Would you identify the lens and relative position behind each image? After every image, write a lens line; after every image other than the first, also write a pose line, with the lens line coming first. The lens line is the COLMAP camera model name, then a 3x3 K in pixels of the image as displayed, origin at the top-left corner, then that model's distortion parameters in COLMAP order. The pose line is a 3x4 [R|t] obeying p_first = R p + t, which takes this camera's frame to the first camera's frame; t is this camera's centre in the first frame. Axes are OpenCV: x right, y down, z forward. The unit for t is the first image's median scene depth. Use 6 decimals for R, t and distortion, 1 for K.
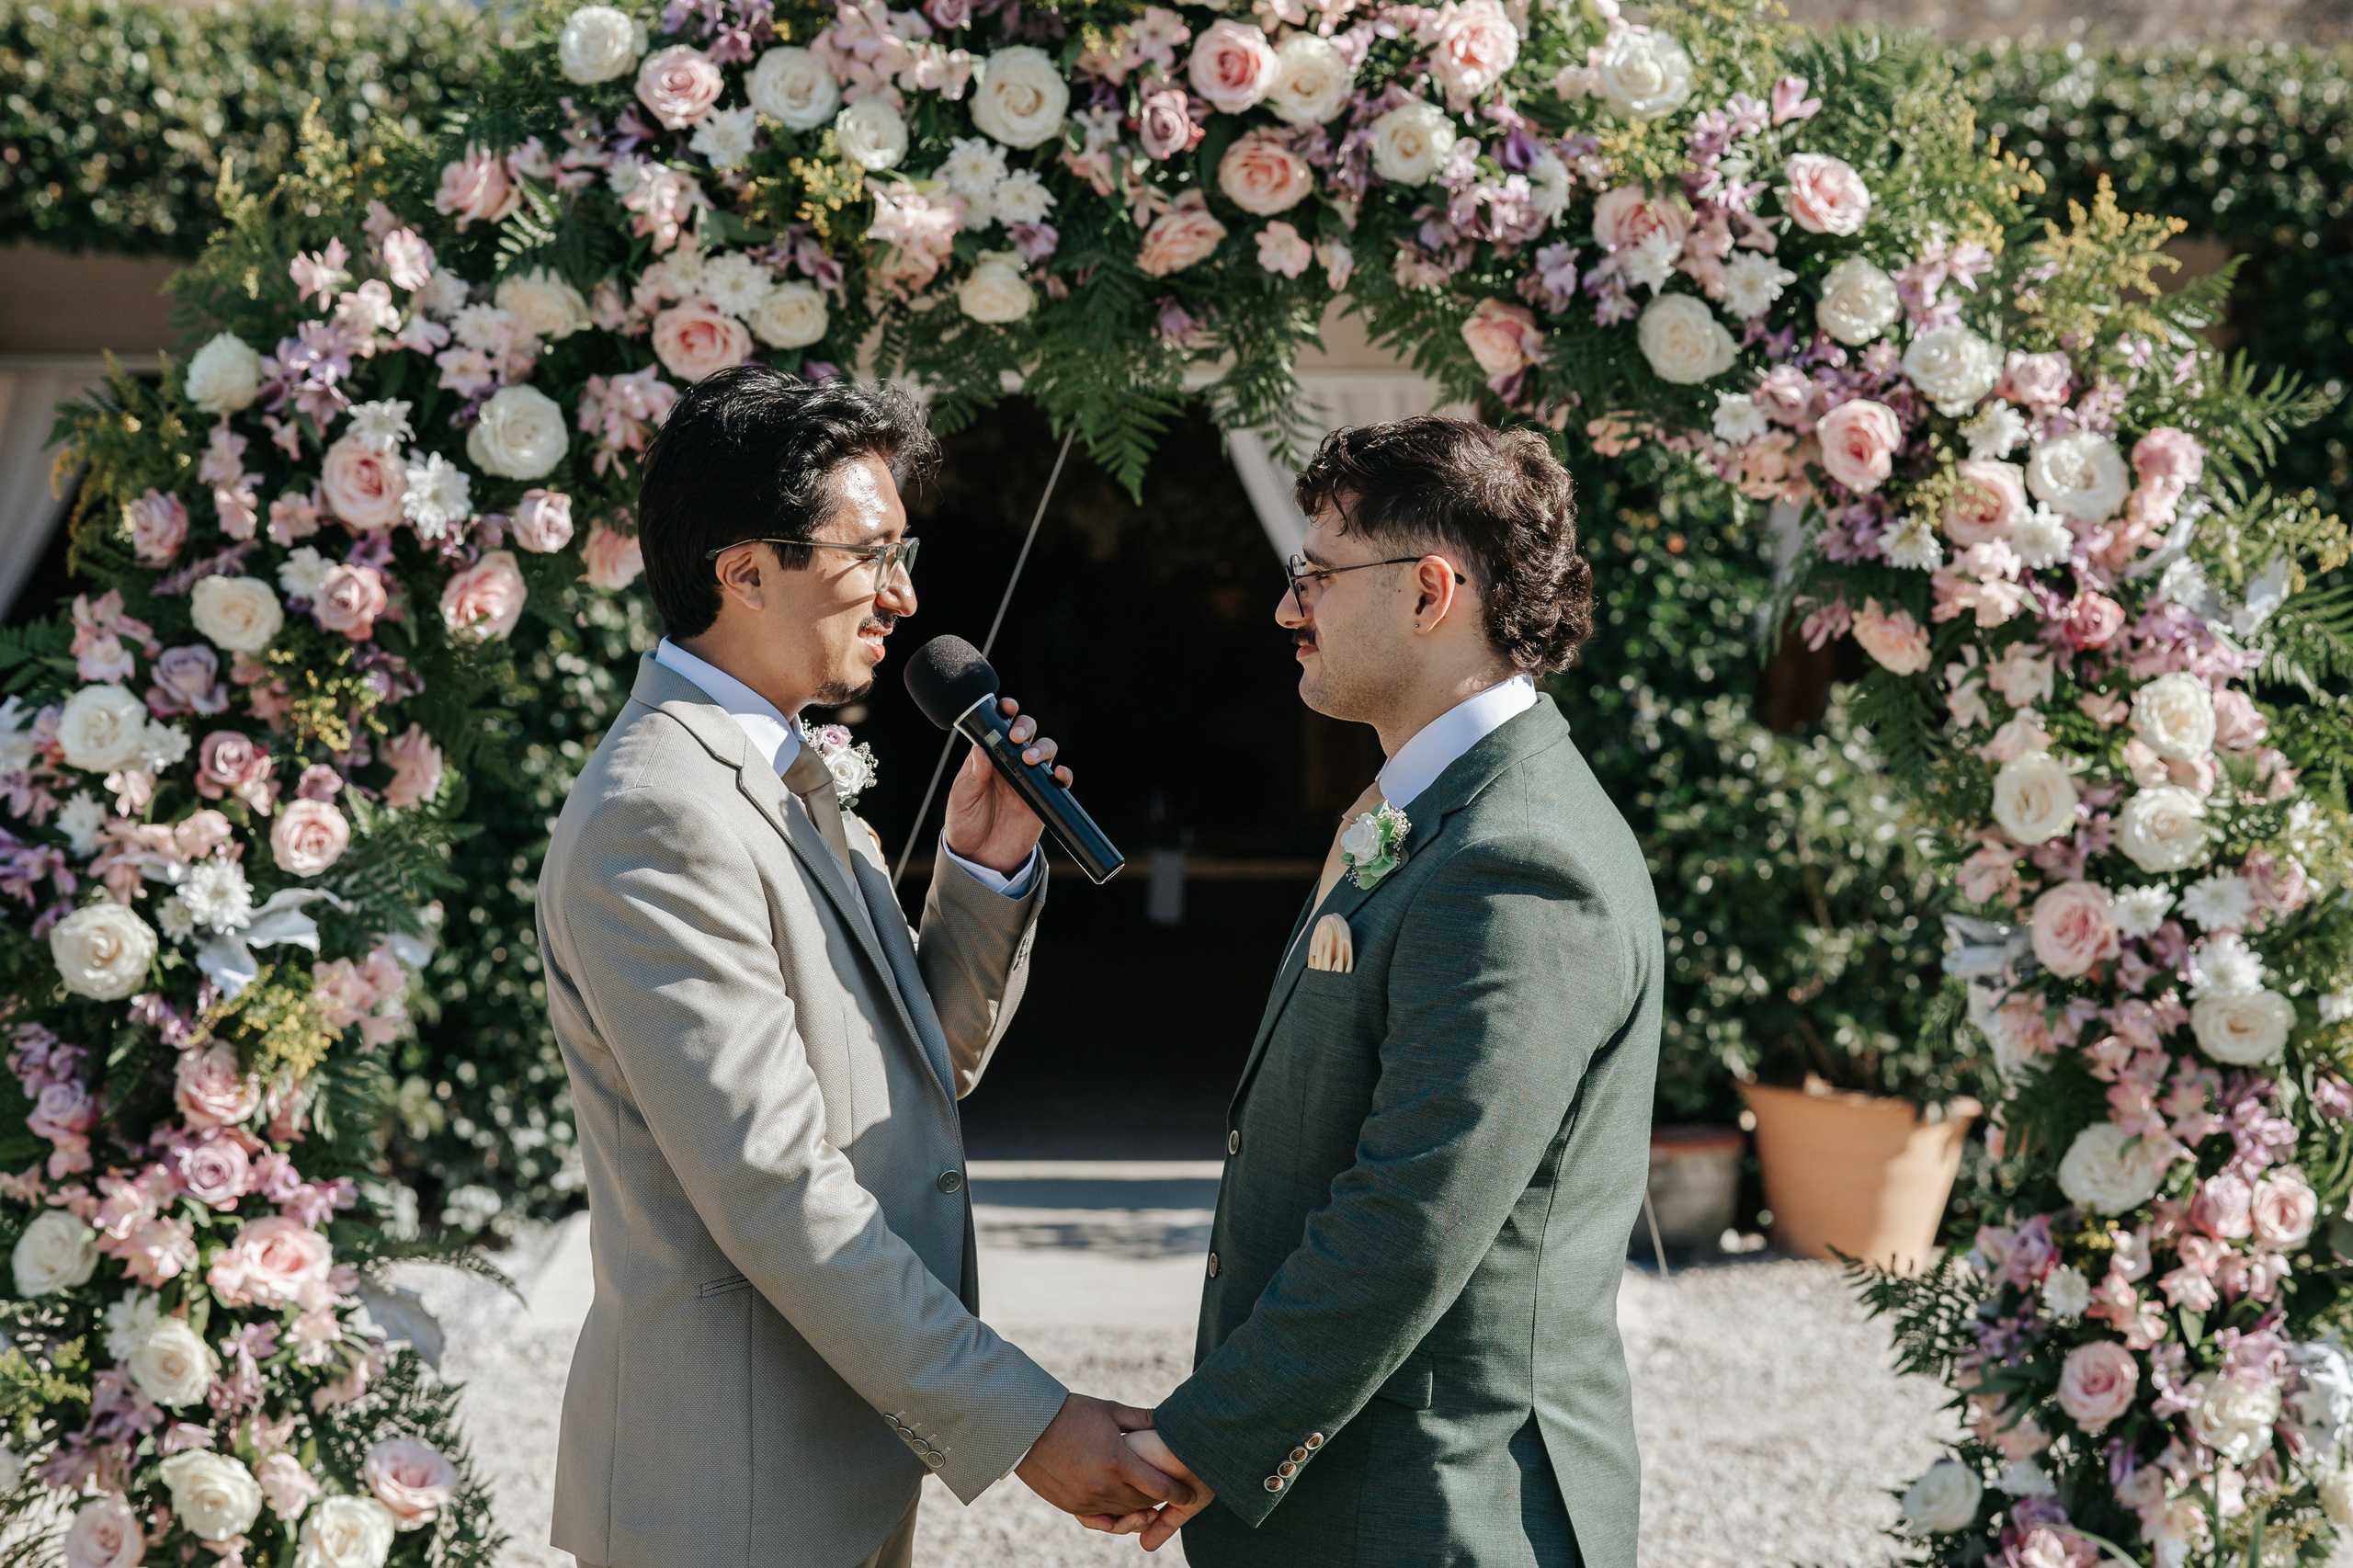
lens RADIAL K [[5763.2, 0, 1360.1], [0, 5763.2, 692.3], [0, 0, 1]] dist [0.310880, 0.000000]
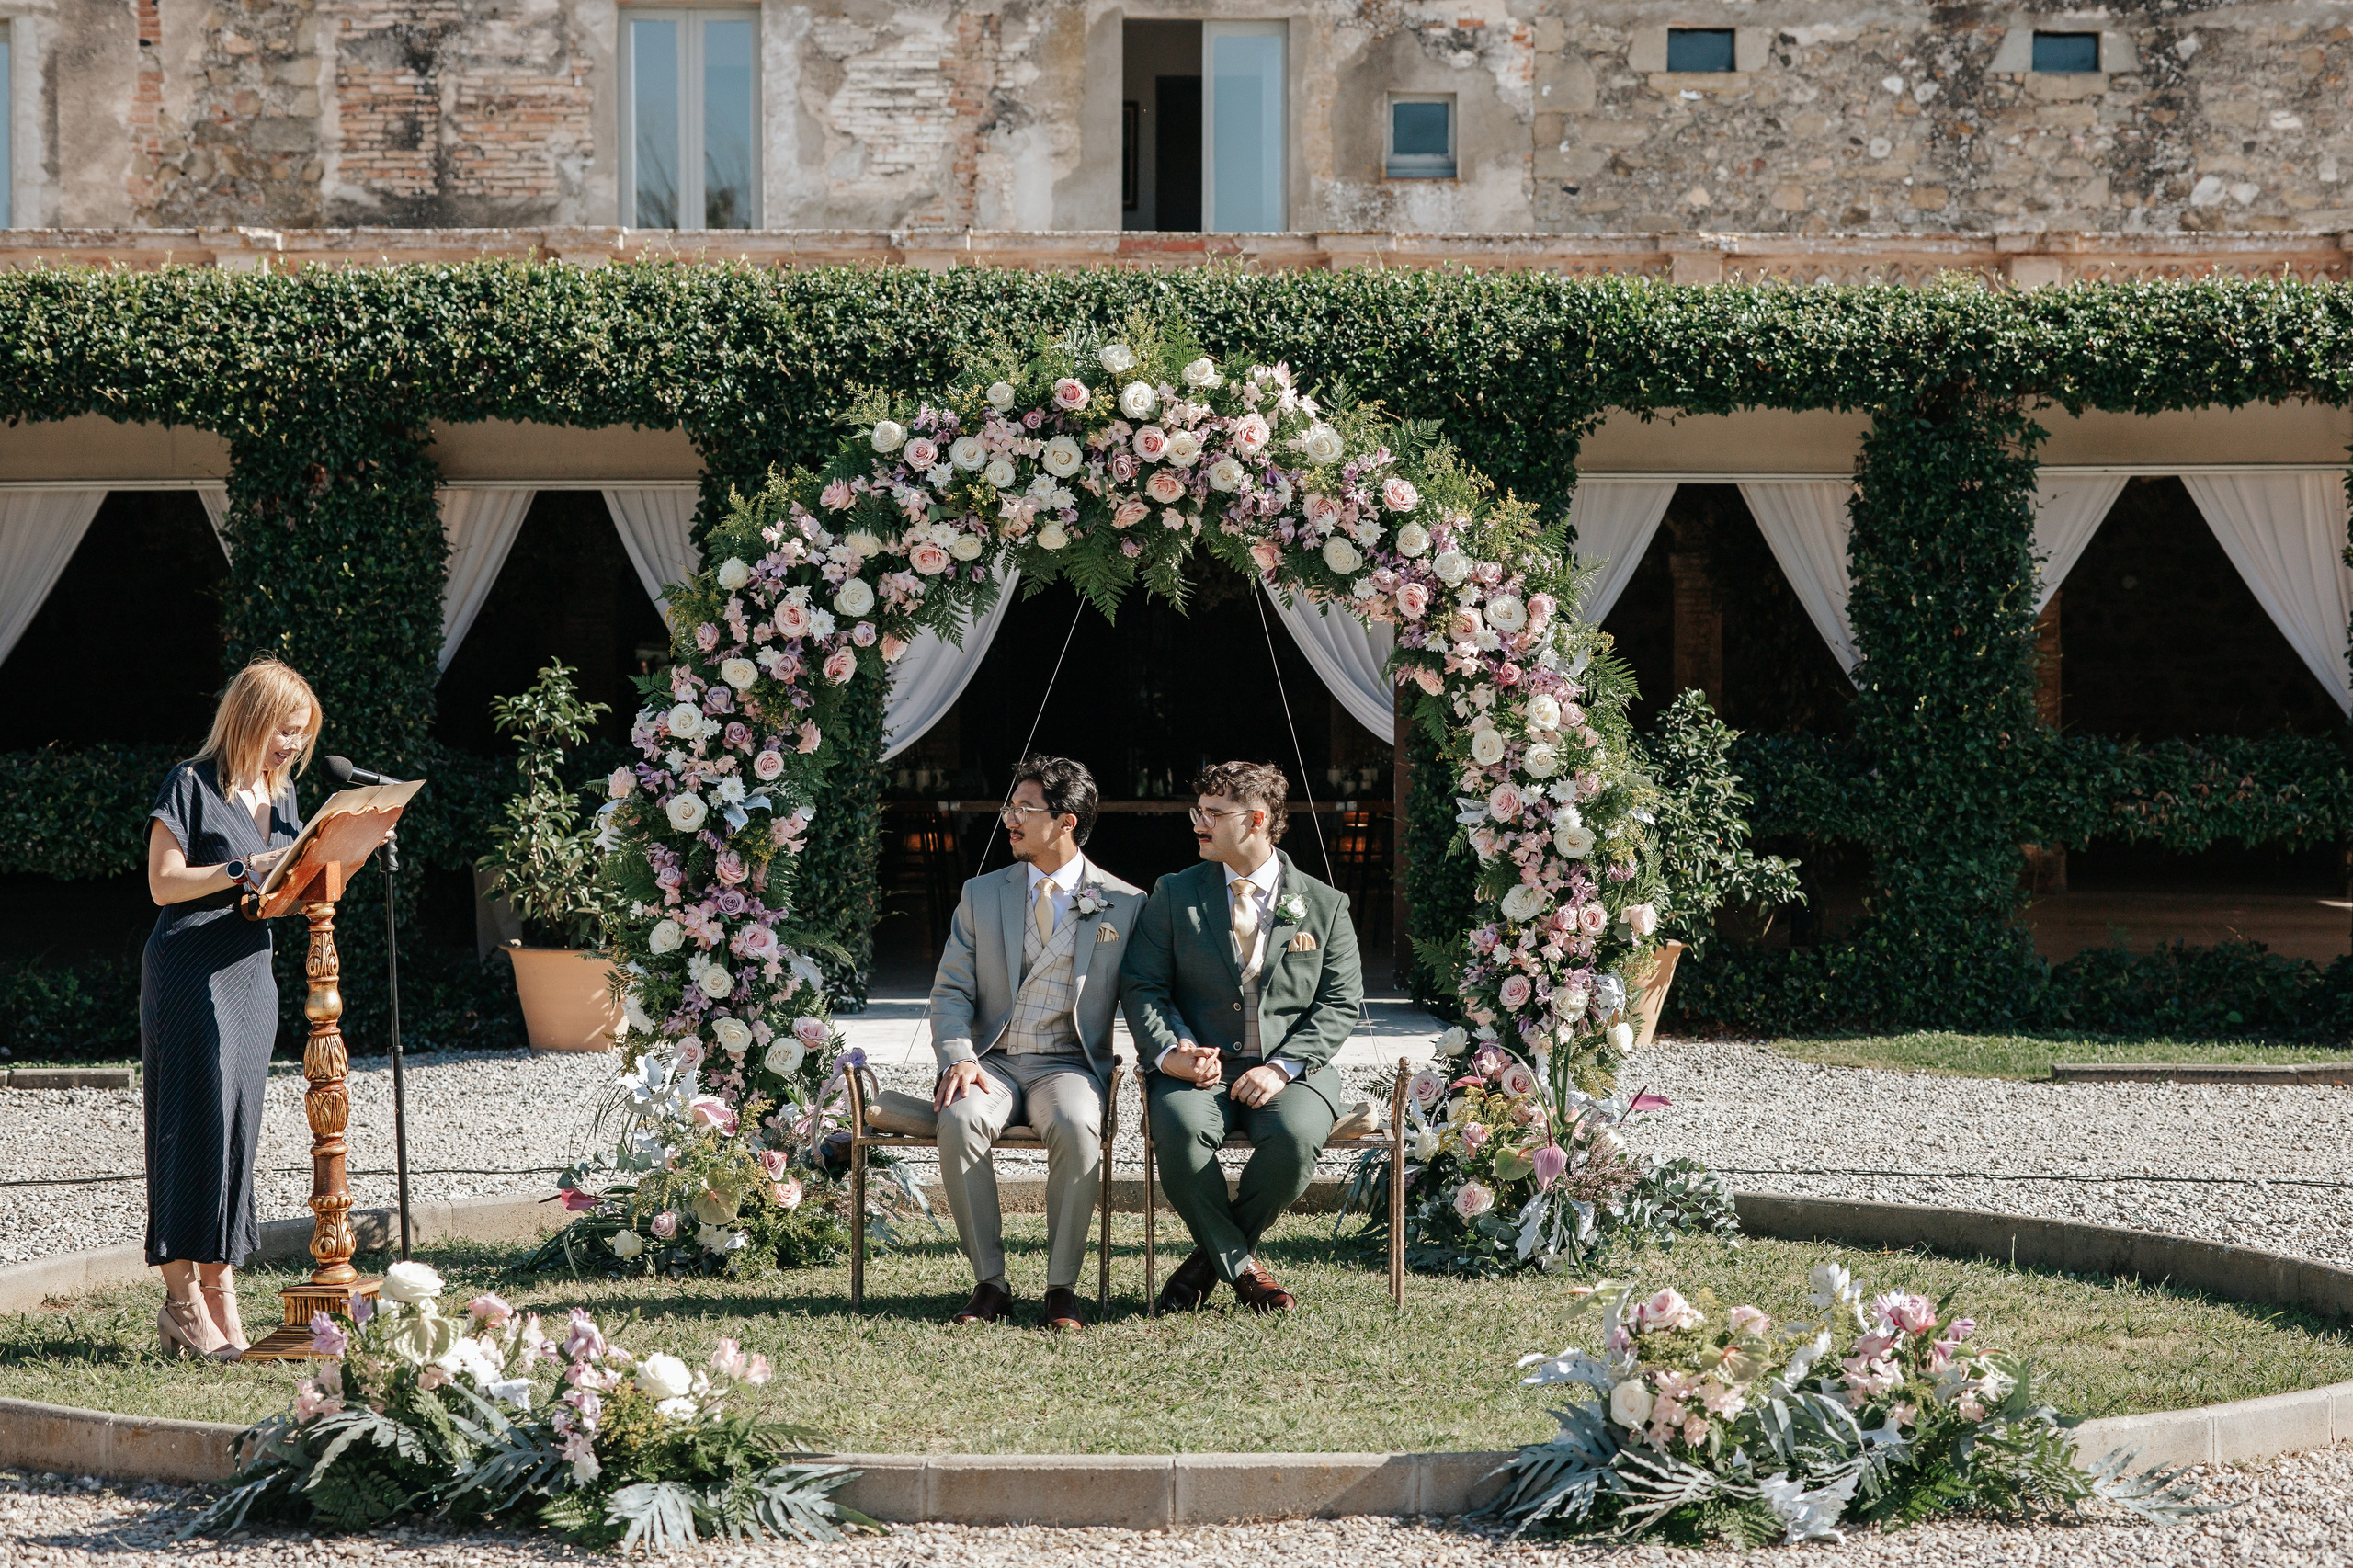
lens RADIAL K [[5763.2, 0, 1402.2], [0, 5763.2, 638.3], [0, 0, 1]] dist [0.310880, 0.000000]
pose [[0.999836, -0.002546, -0.017930, 0.124822], [0.002464, 0.999987, -0.004571, -0.016187], [0.017942, 0.004526, 0.999829, -1.388840]]
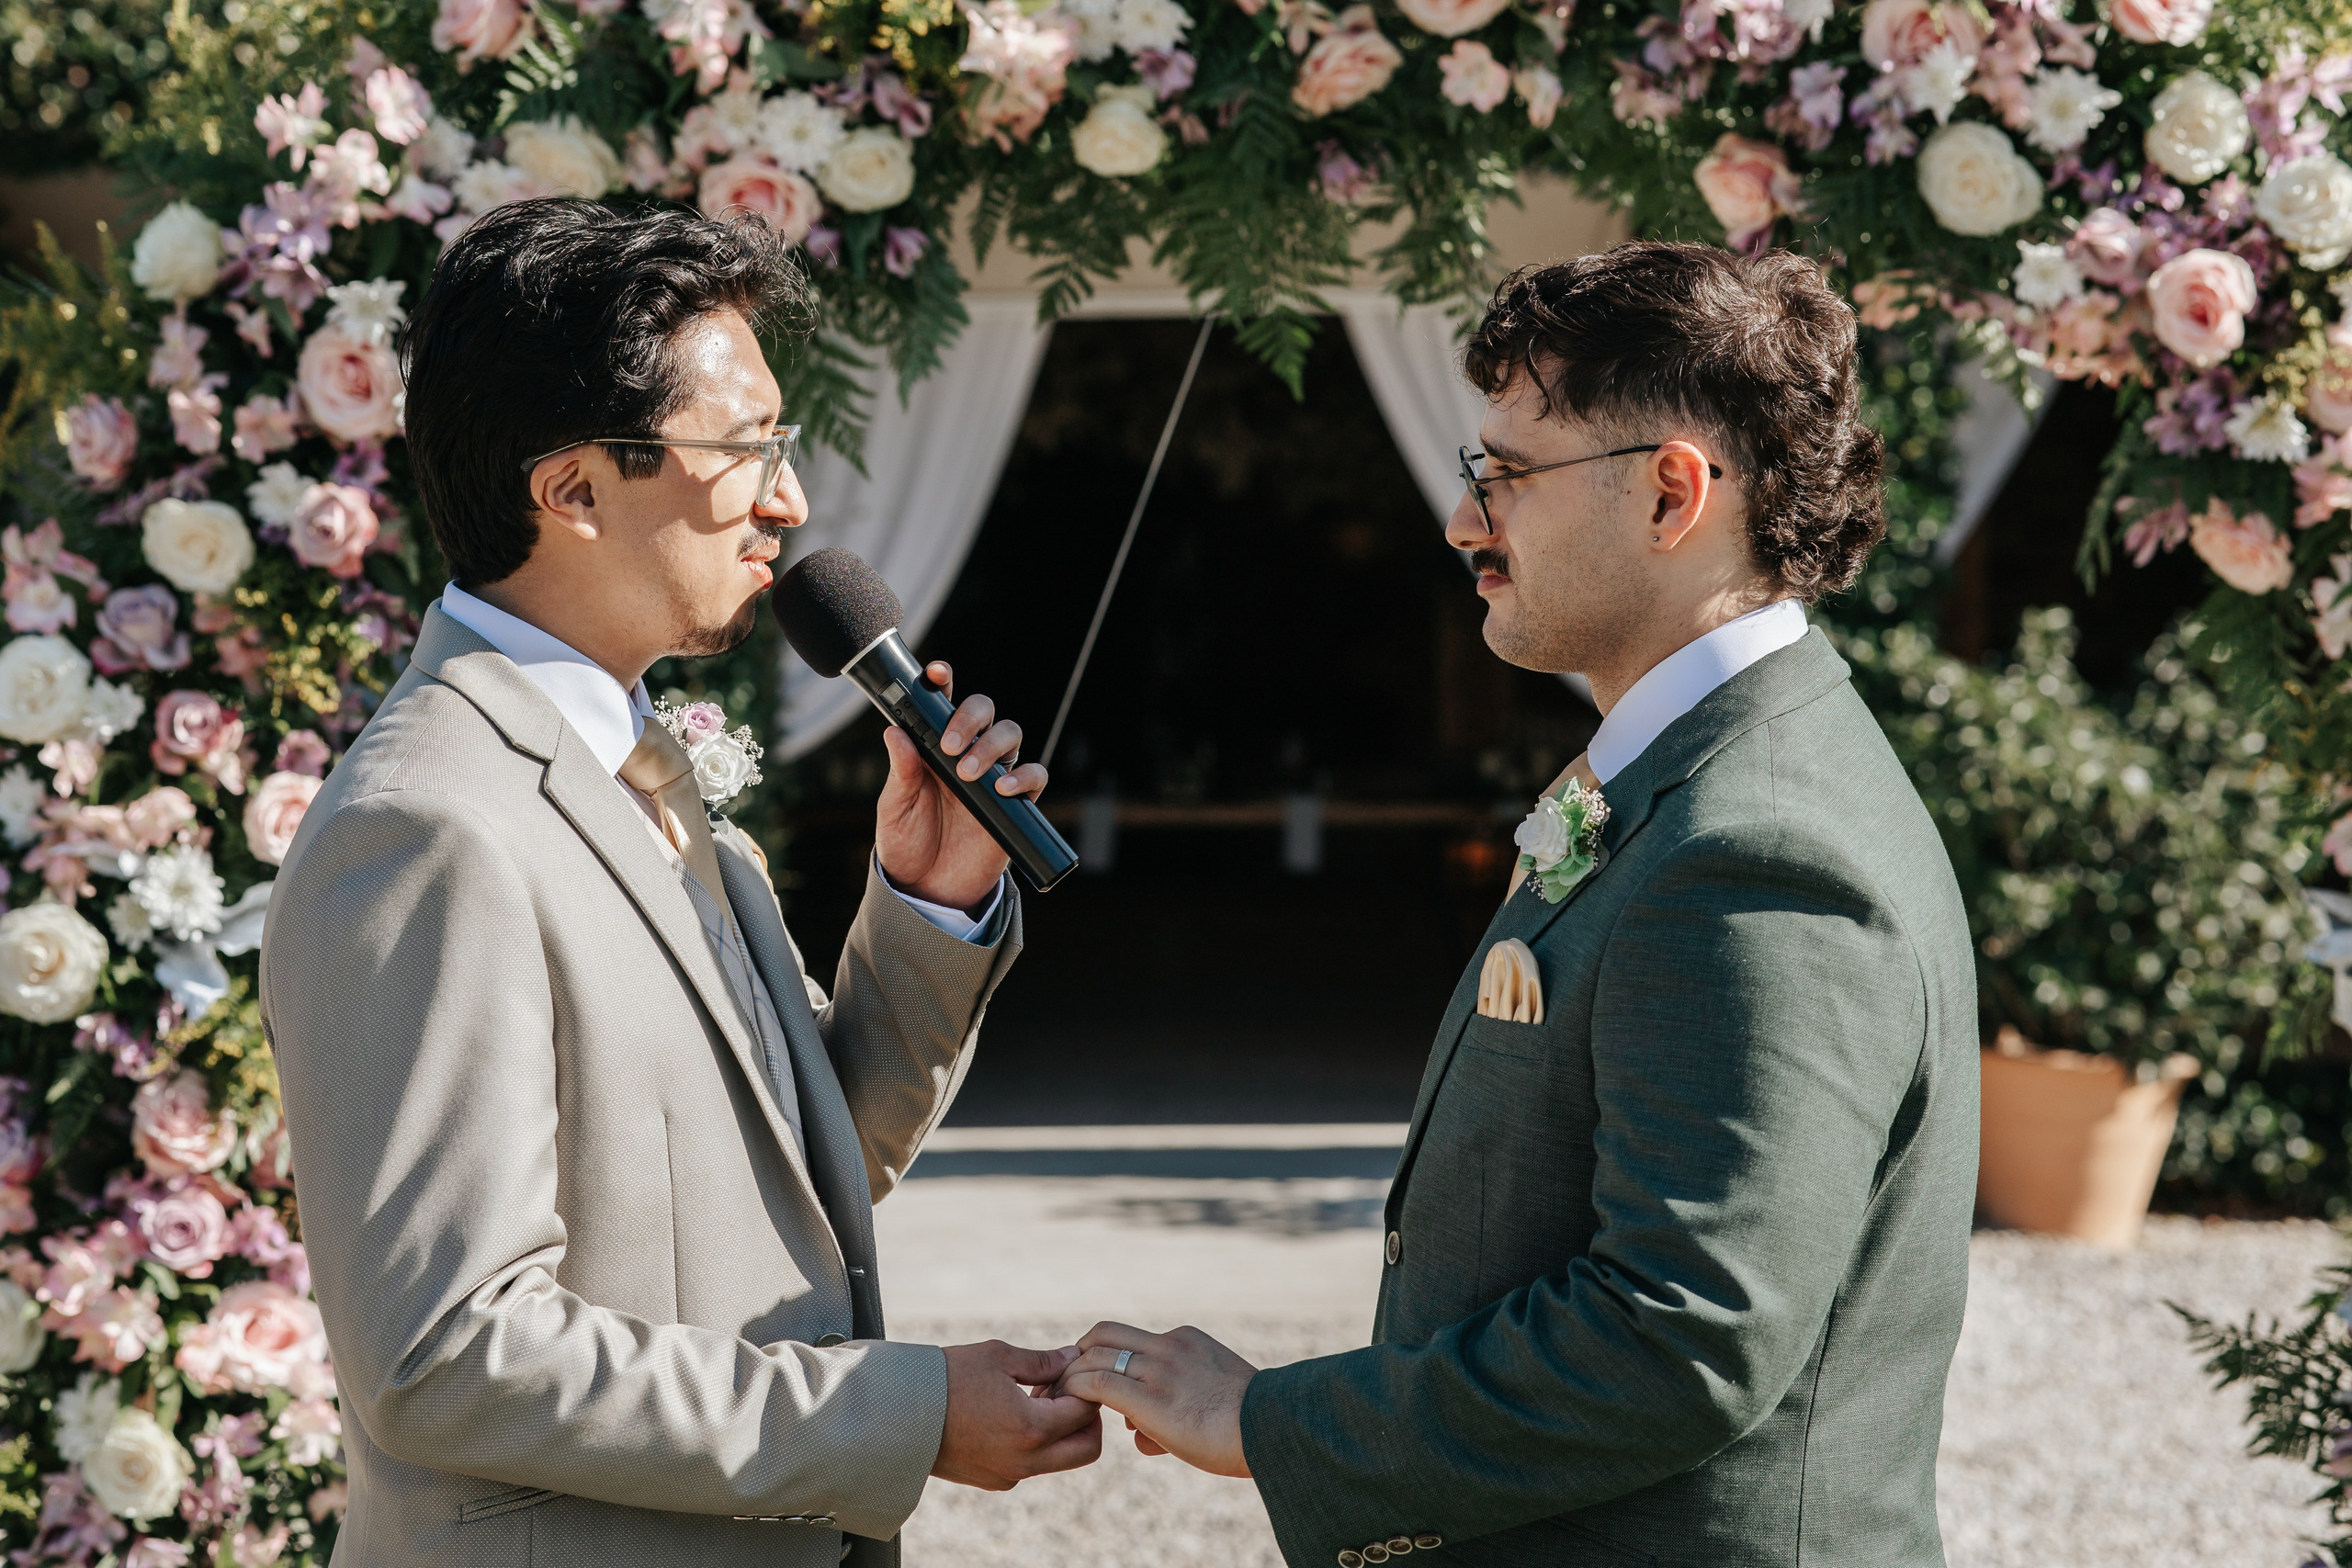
lens RADIAL K [[5760.2, 0, 1242.2], [0, 5760.2, 727.8], [0, 0, 1]] dist [0.310880, 0.000000]
pose [[0.999213, -0.012273, -0.037720, -0.016457], [0.013005, 0.999731, 0.019222, -0.001865], [0.037474, -0.019697, 0.999103, 0.191477]]
